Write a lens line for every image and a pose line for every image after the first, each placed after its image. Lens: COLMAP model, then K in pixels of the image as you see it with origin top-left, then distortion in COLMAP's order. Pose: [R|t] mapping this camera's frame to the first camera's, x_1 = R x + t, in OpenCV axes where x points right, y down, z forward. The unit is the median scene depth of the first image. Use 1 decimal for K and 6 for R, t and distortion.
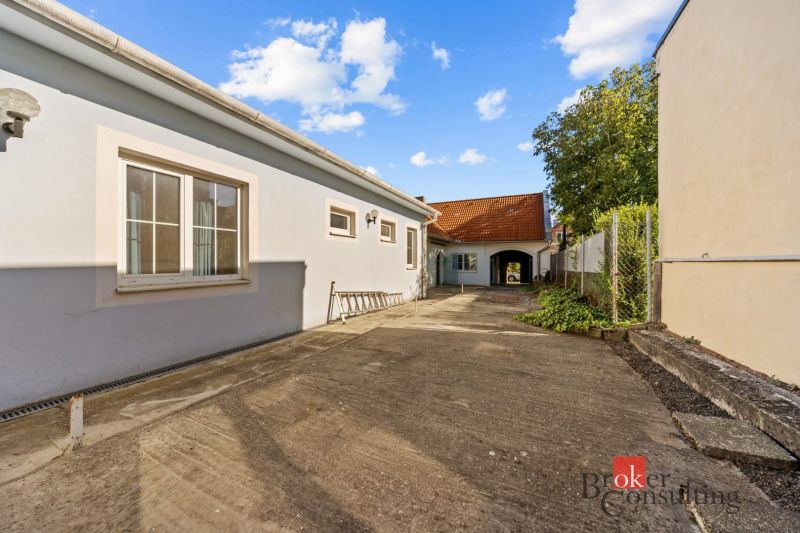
lens RADIAL K [[264.3, 0, 391.2], [0, 264.3, 264.5], [0, 0, 1]] dist [-0.000737, 0.000120]
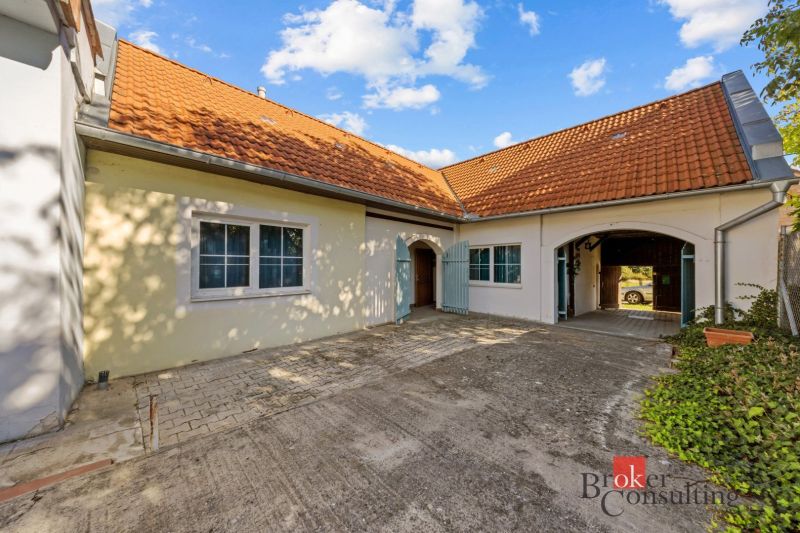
lens RADIAL K [[264.3, 0, 391.2], [0, 264.3, 264.5], [0, 0, 1]] dist [-0.000737, 0.000120]
pose [[0.942277, -0.000308, -0.334835, 0.266877], [-0.004843, 0.999882, -0.014547, -0.000250], [0.334801, 0.015329, 0.942164, 0.520490]]
